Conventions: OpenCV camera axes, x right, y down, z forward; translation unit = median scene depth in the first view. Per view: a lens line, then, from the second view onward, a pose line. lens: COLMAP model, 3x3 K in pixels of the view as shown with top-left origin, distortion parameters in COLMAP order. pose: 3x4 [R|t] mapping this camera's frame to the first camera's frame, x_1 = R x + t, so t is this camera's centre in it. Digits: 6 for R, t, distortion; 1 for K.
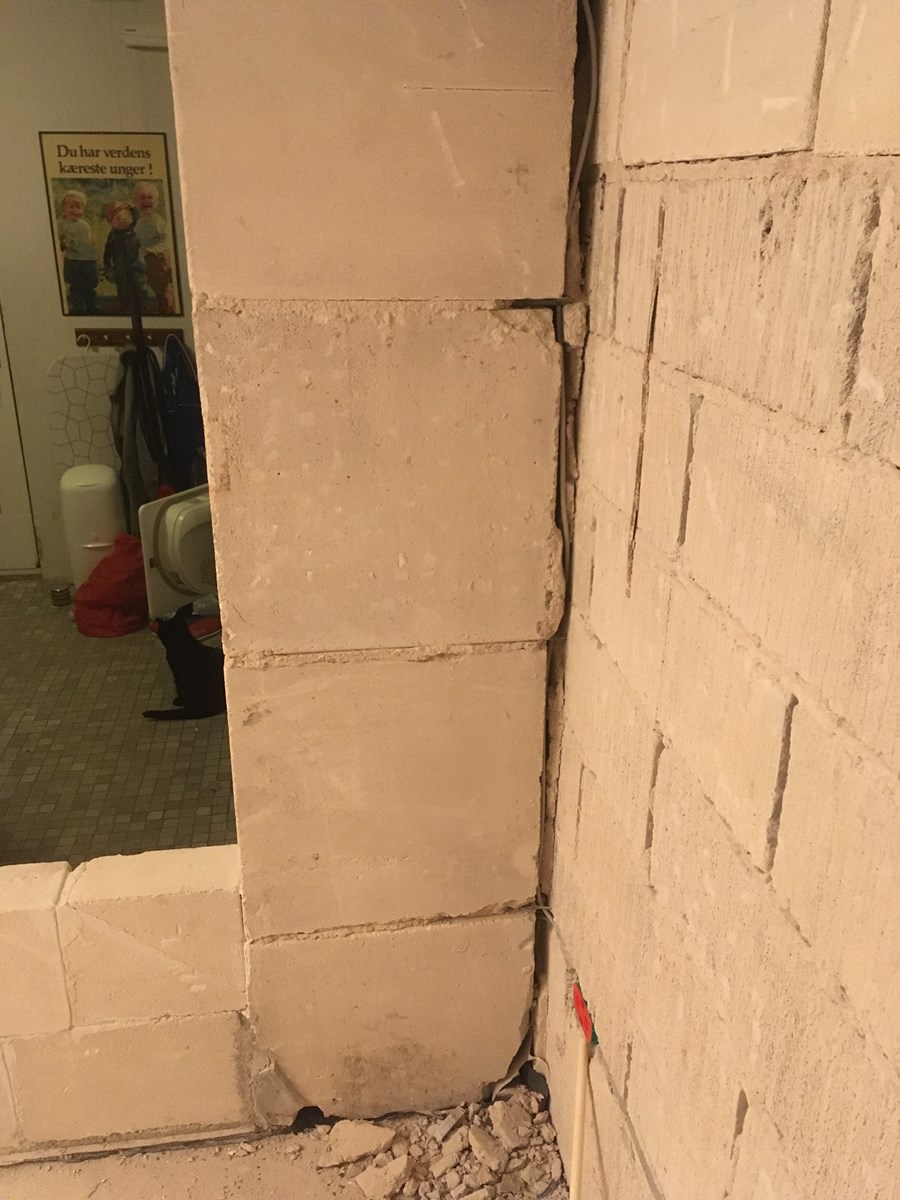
lens RADIAL K [[1007.2, 0, 450.0], [0, 1007.2, 600.0], [0, 0, 1]] dist [0.081236, -0.007118]
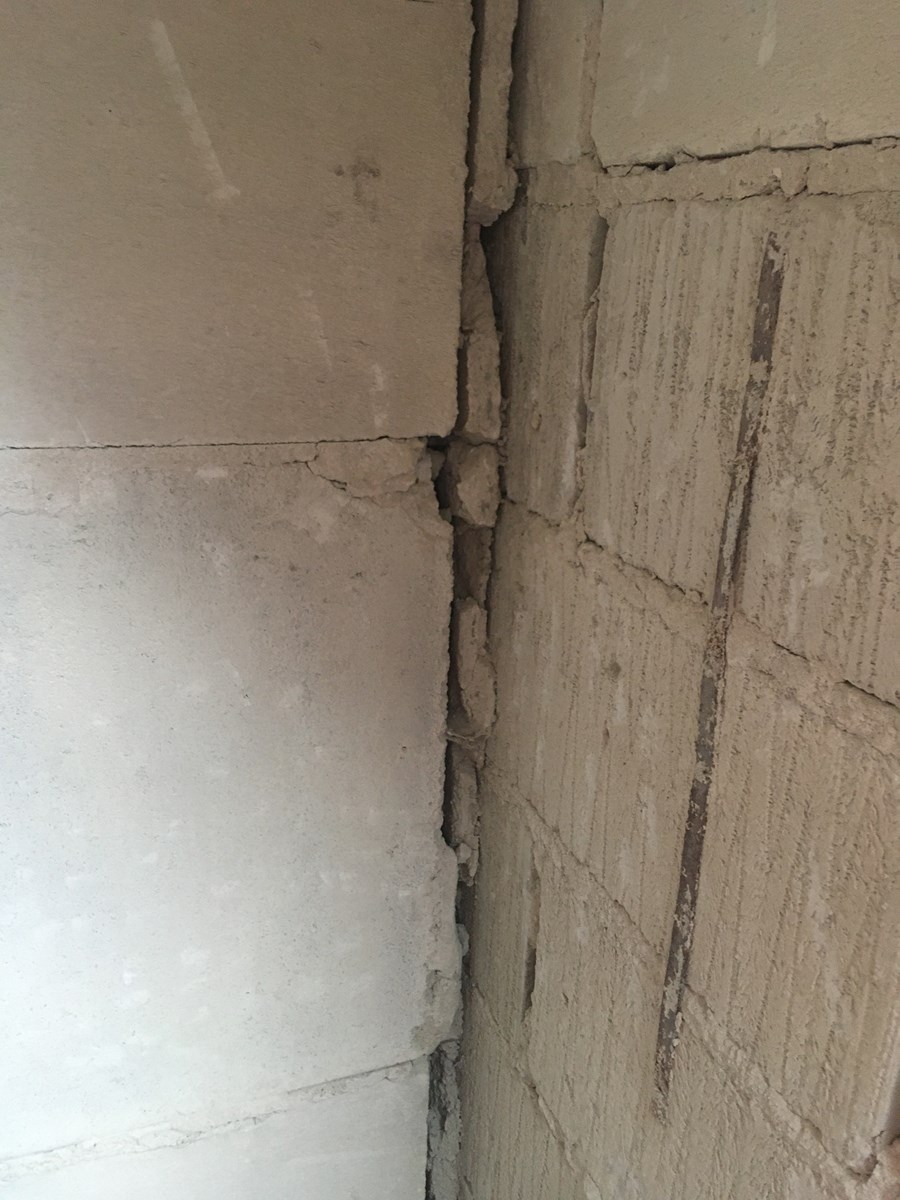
lens RADIAL K [[1007.2, 0, 450.0], [0, 1007.2, 600.0], [0, 0, 1]] dist [0.081236, -0.007118]
pose [[0.974785, -0.041480, 0.219258, -0.000900], [0.050308, 0.998126, -0.034832, -0.206610], [-0.217403, 0.044984, 0.975045, 0.542444]]
